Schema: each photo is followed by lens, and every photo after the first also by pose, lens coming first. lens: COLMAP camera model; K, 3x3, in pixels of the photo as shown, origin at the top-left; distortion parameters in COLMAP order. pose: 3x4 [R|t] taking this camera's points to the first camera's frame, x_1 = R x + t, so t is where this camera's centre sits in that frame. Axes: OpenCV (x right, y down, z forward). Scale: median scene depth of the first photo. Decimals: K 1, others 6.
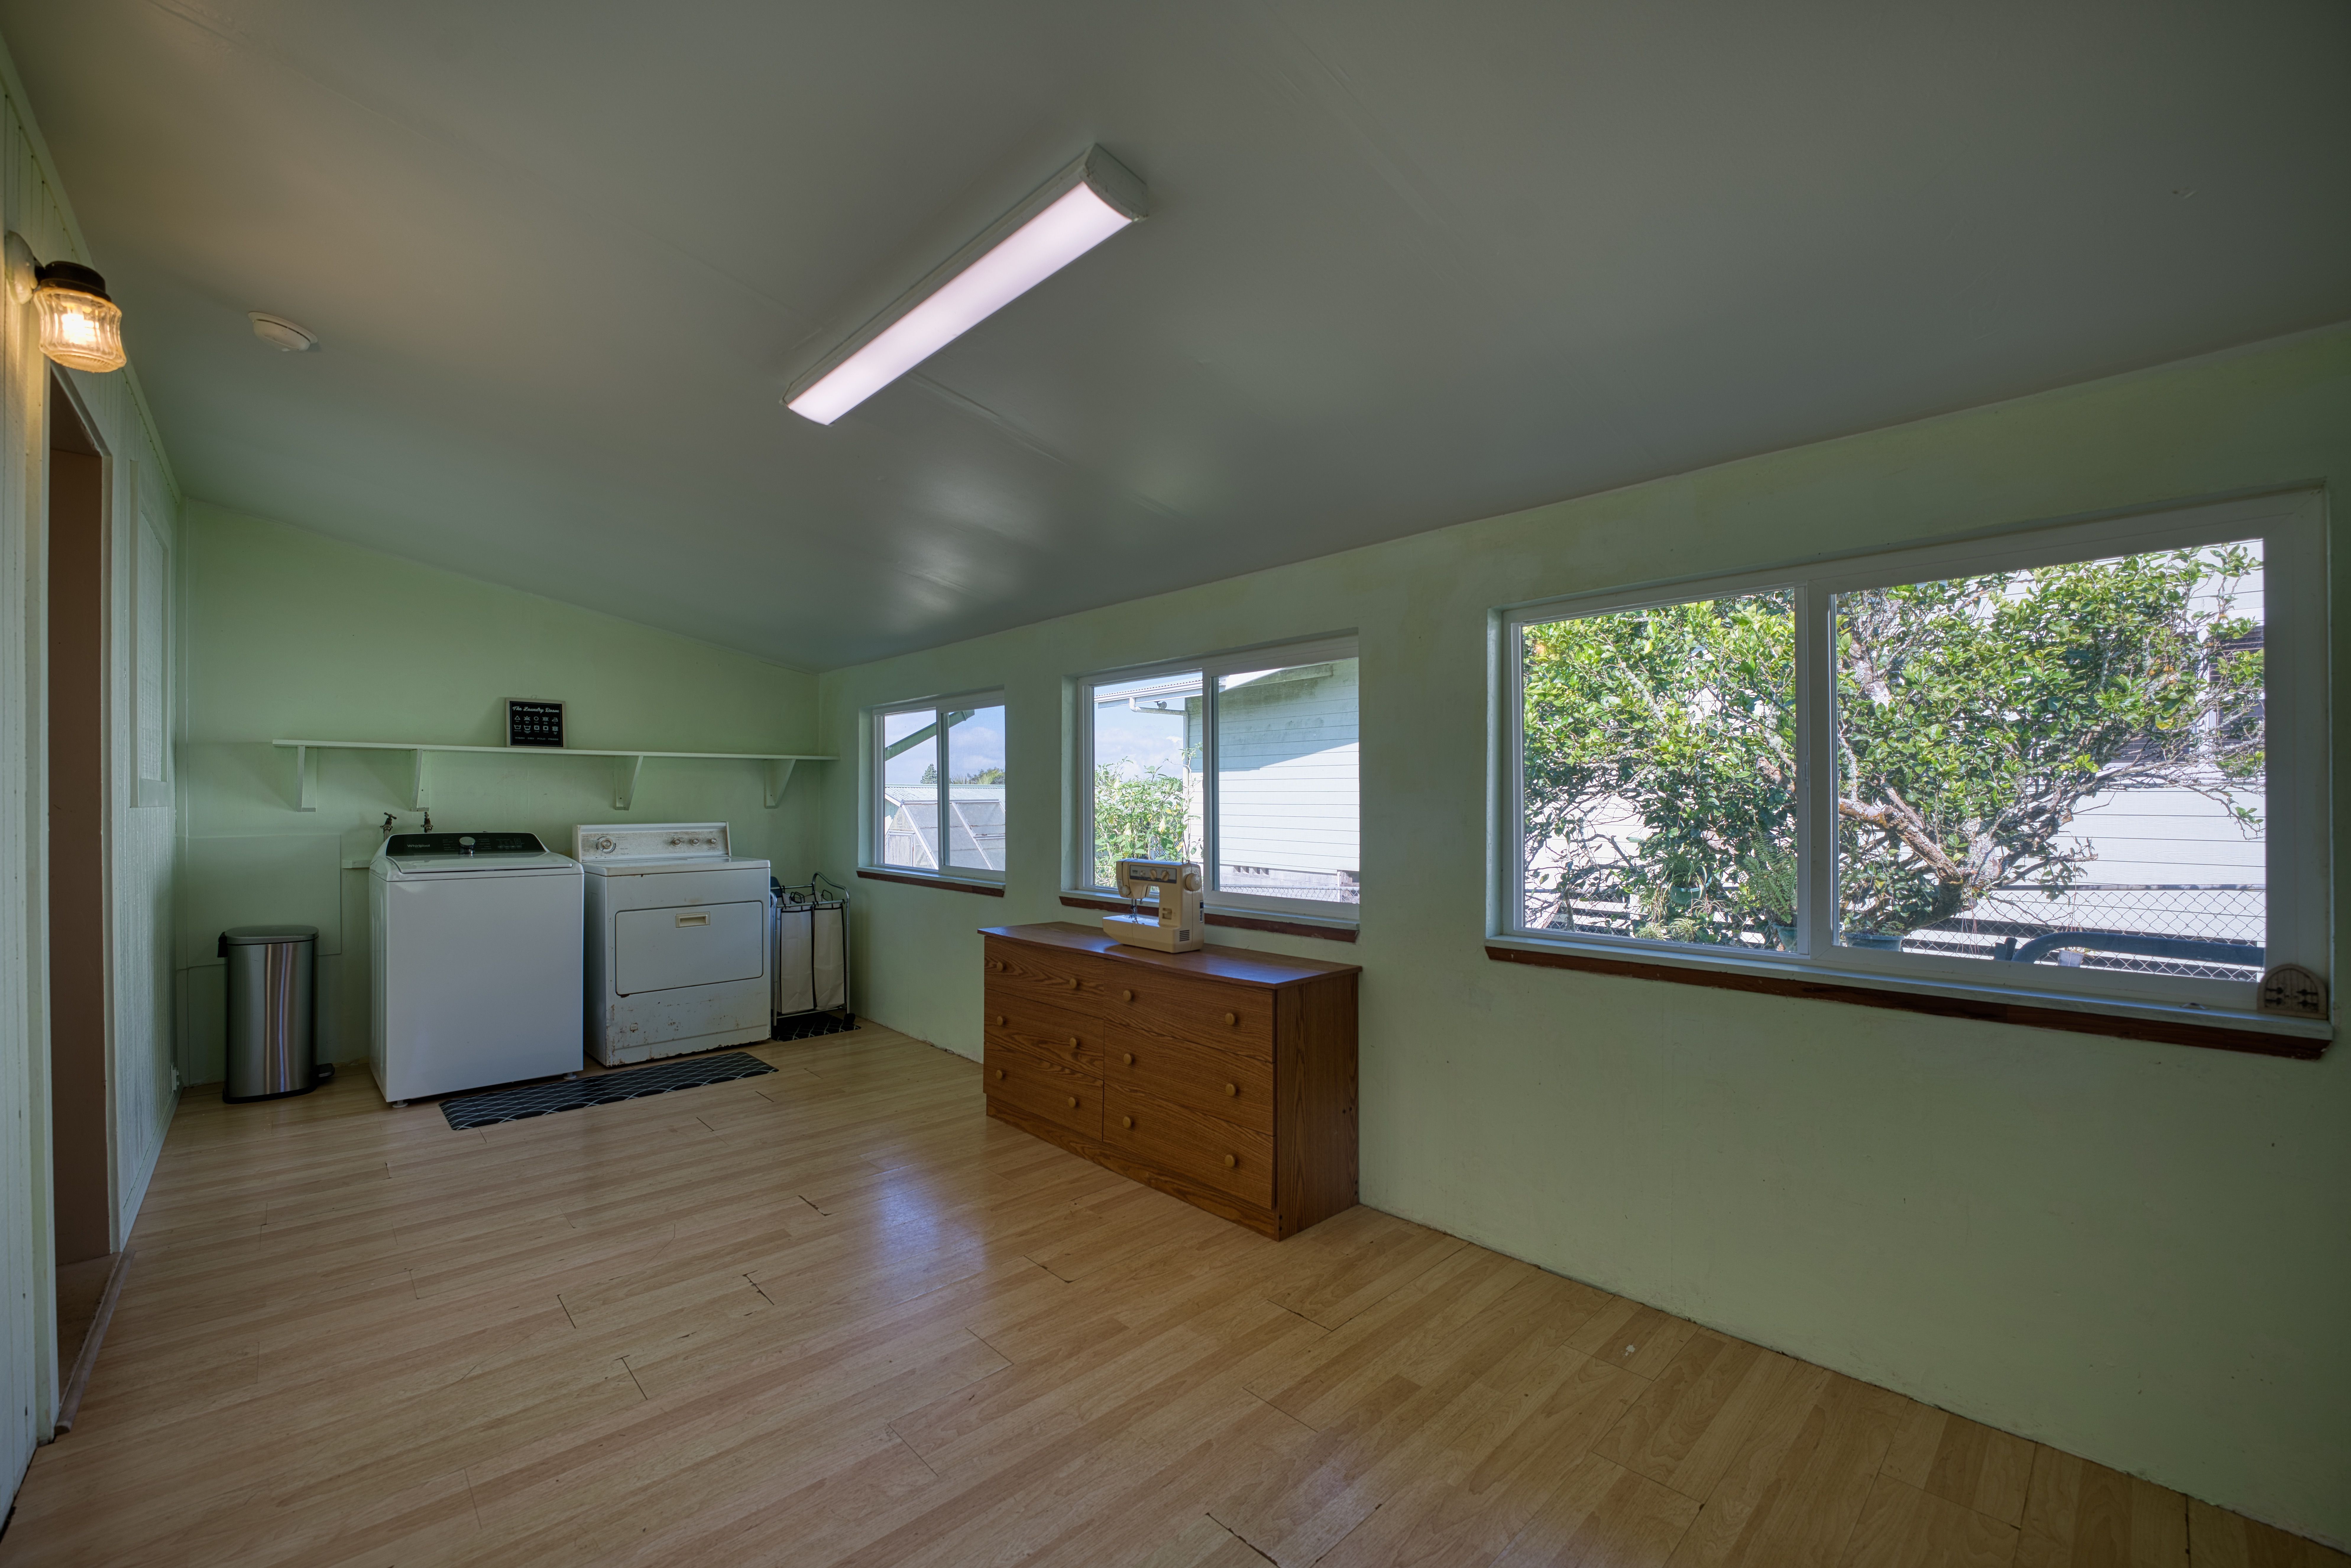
lens RADIAL K [[952.3, 0, 1167.0], [0, 952.3, 794.2], [0, 0, 1]] dist [-0.024210, 0.000565]
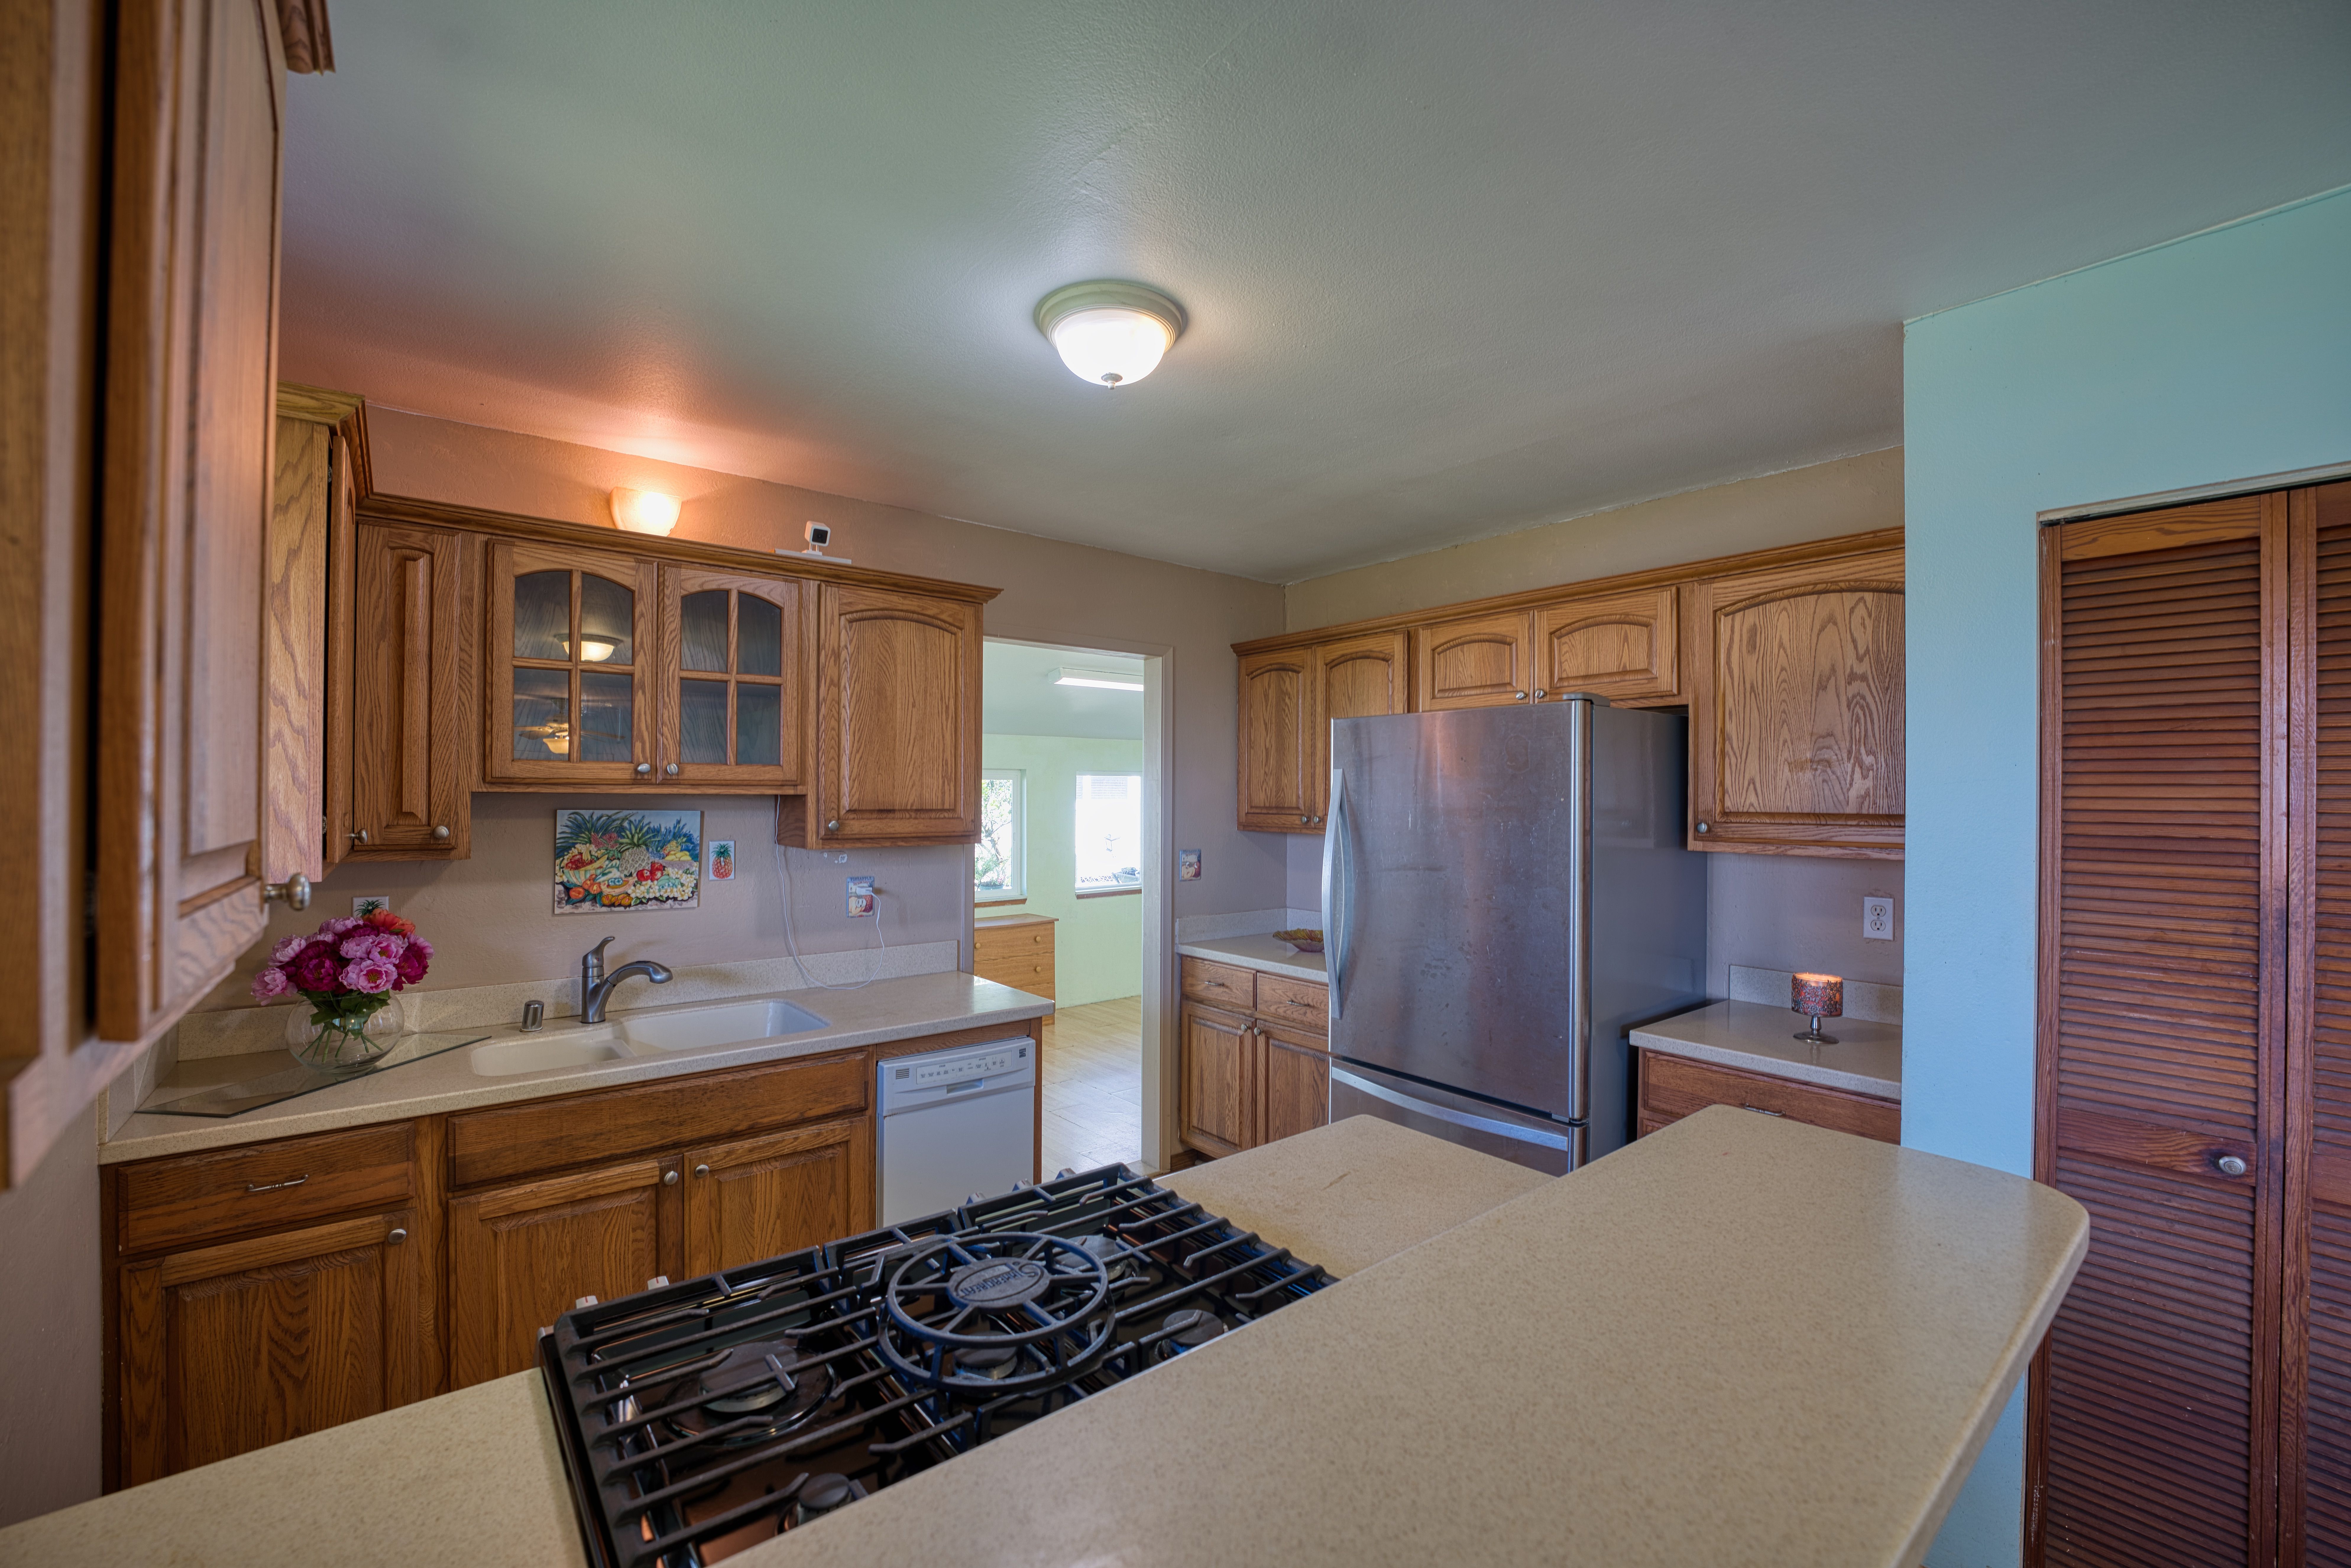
lens RADIAL K [[952.3, 0, 1168.4], [0, 952.3, 788.9], [0, 0, 1]] dist [-0.024210, 0.000565]
pose [[0.074828, 0.011507, 0.997130, -2.131276], [-0.005227, 0.999924, -0.011147, -0.105524], [-0.997183, -0.004378, 0.074883, 0.477478]]
